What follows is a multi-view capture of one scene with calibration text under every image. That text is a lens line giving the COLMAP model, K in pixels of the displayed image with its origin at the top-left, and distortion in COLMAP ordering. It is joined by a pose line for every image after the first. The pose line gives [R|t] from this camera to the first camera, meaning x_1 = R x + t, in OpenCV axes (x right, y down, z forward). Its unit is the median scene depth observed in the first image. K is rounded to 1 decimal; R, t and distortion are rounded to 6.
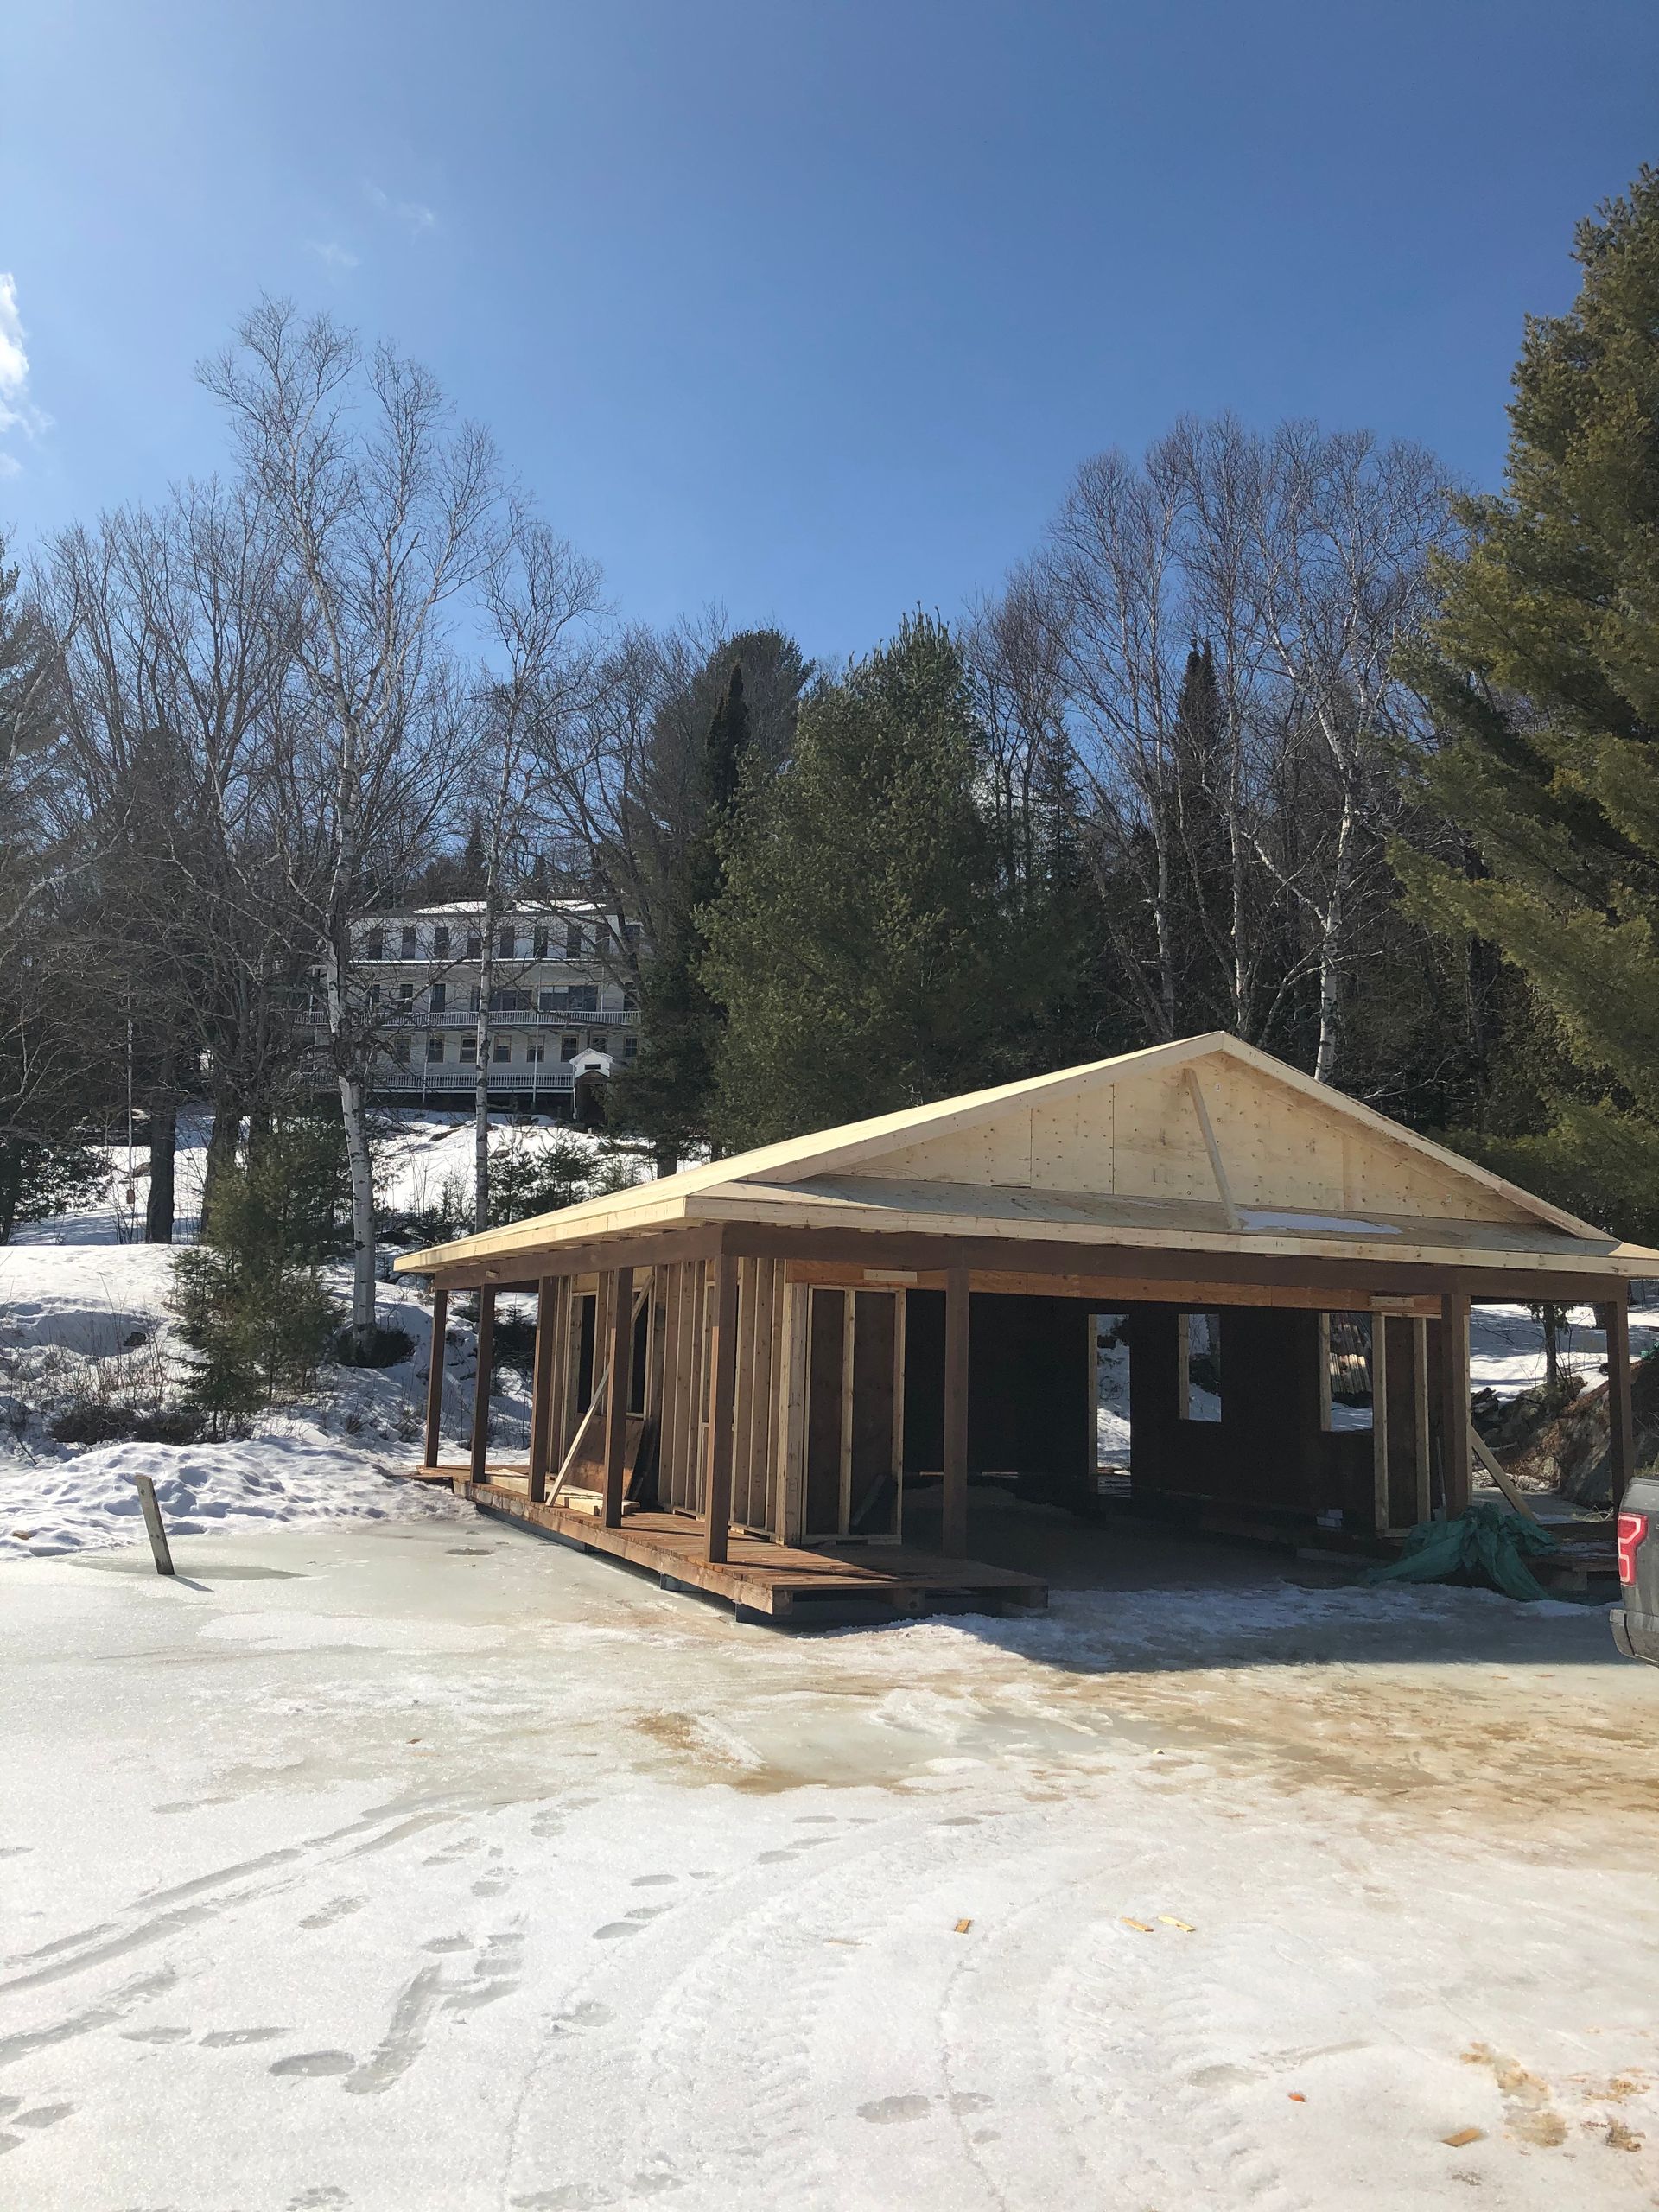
lens RADIAL K [[1778.2, 0, 830.6], [0, 1778.2, 1097.9], [0, 0, 1]] dist [0.029003, -0.024636]
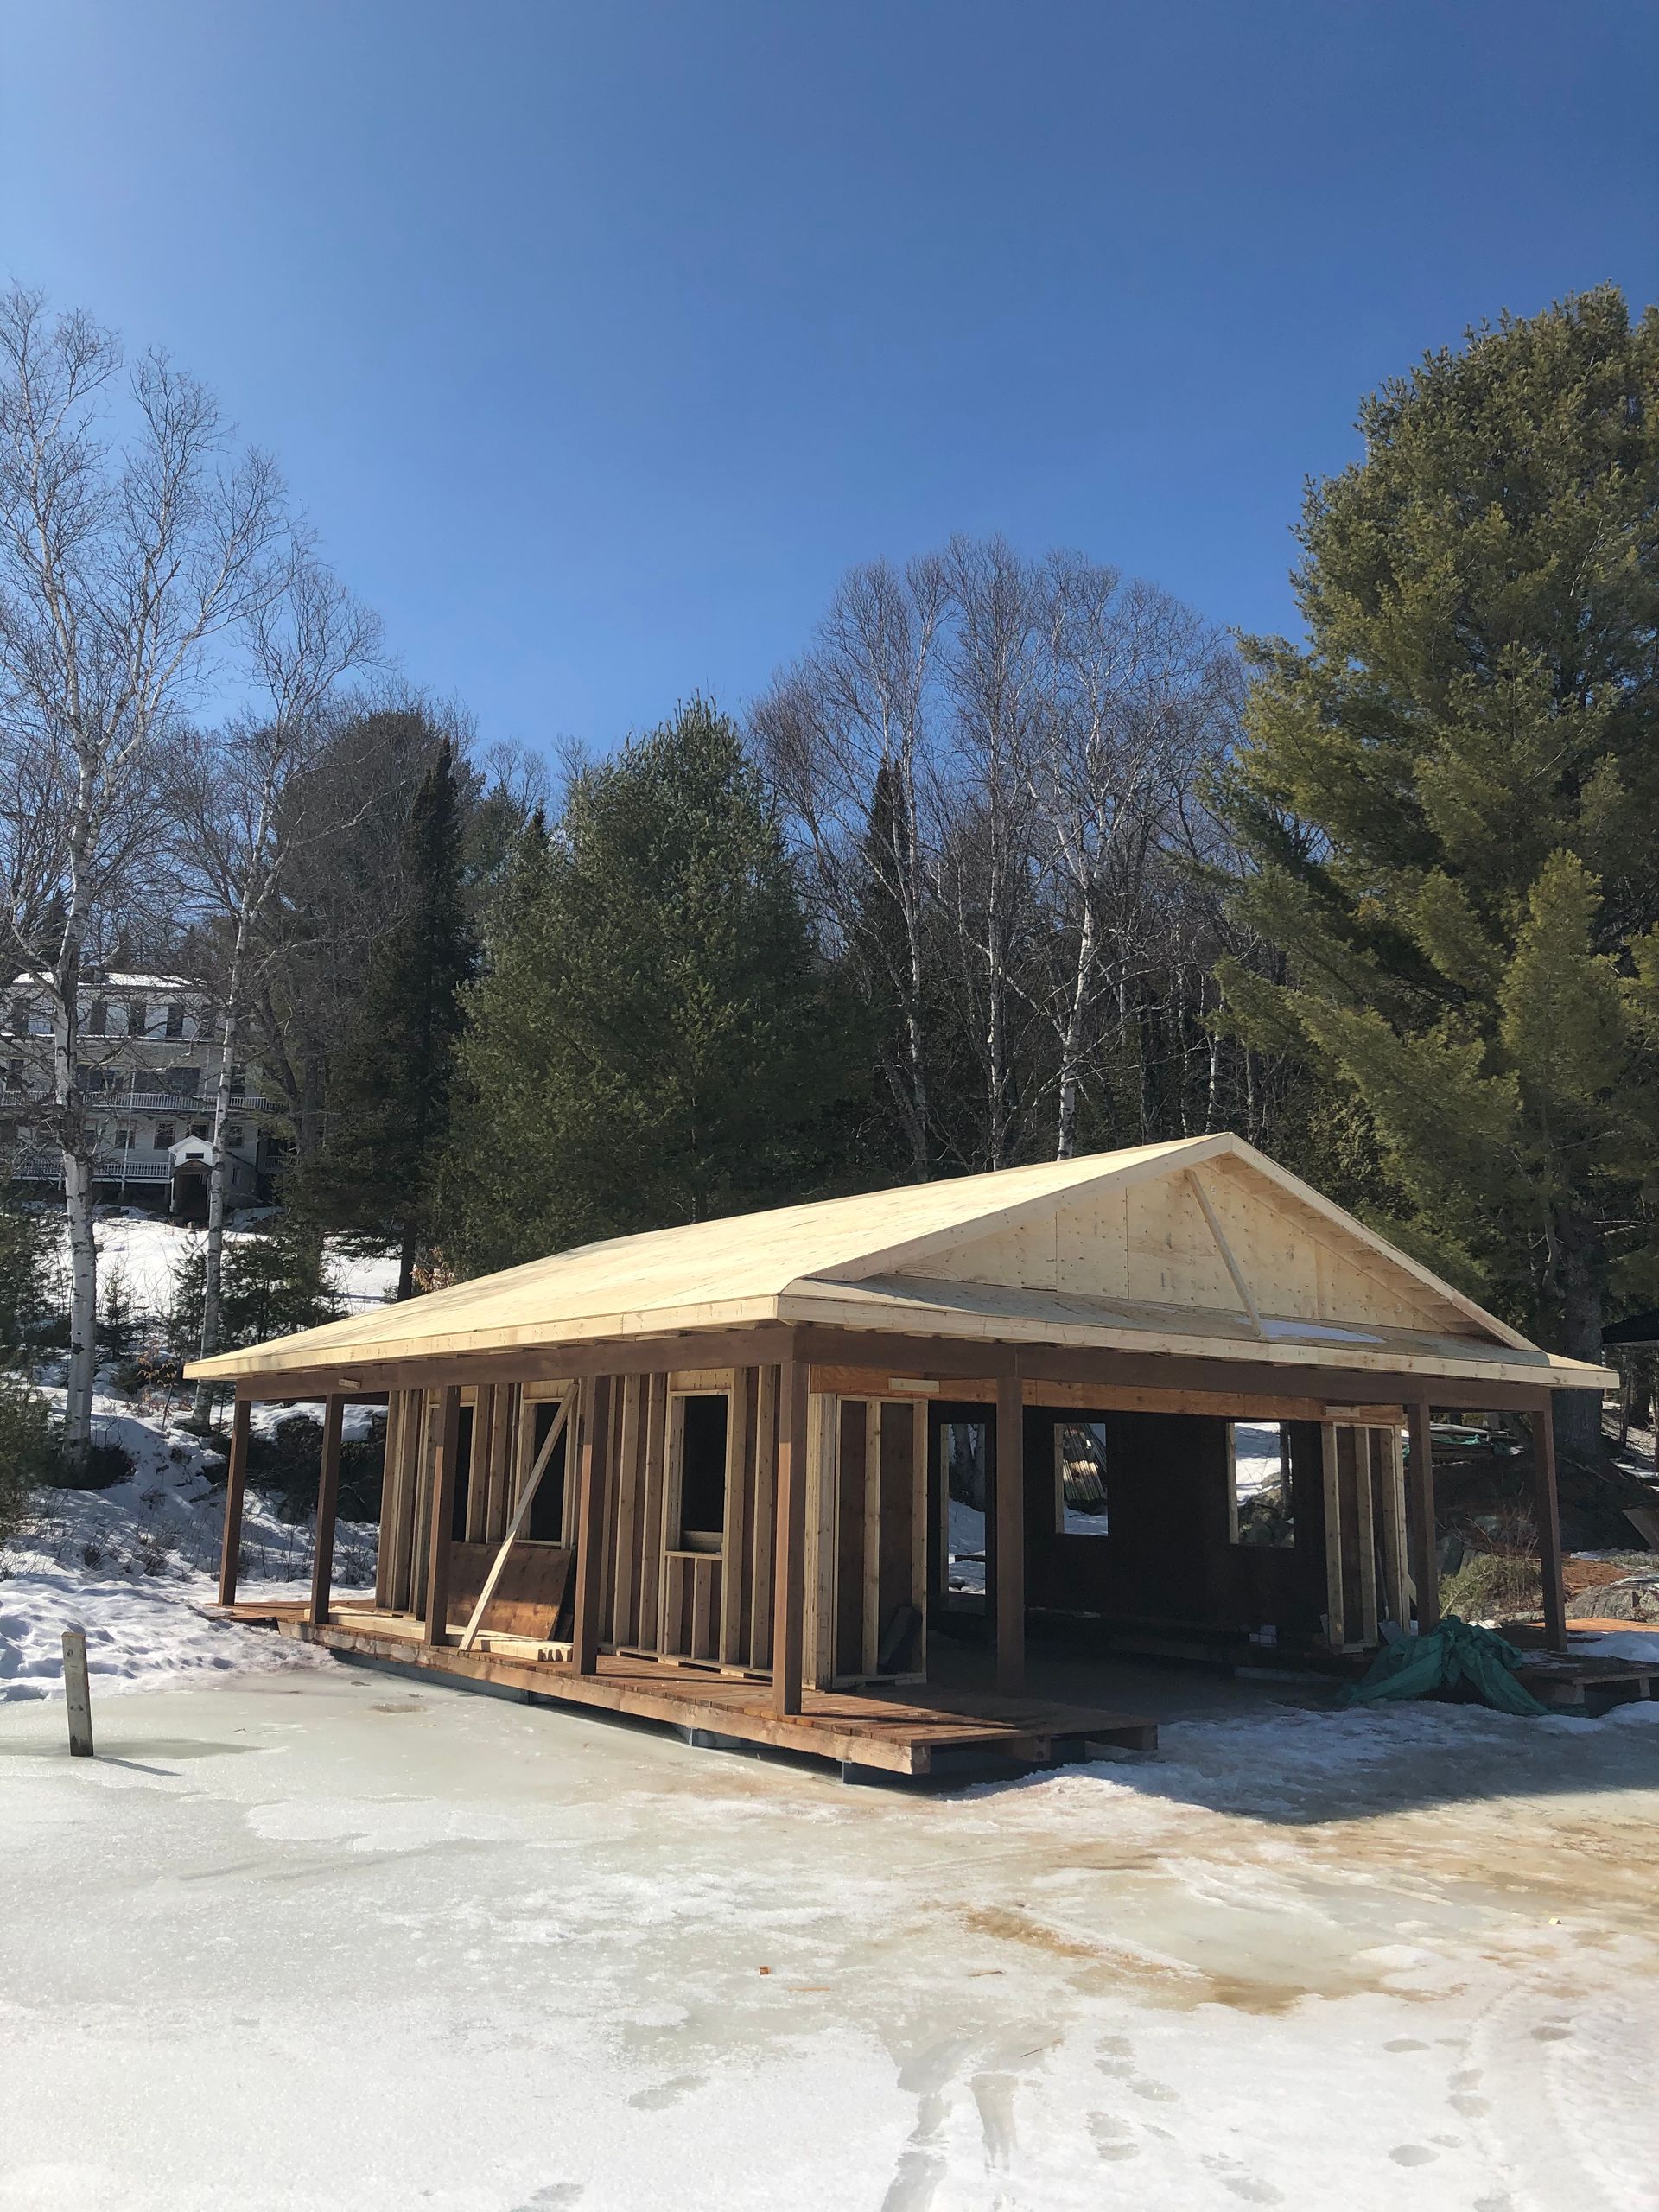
lens RADIAL K [[1778.2, 0, 829.4], [0, 1778.2, 1096.6], [0, 0, 1]] dist [0.029003, -0.024636]
pose [[0.970924, 0.039226, 0.236154, -0.192695], [-0.025234, 0.997758, -0.061987, 0.007560], [-0.238056, 0.054226, 0.969737, 0.089327]]
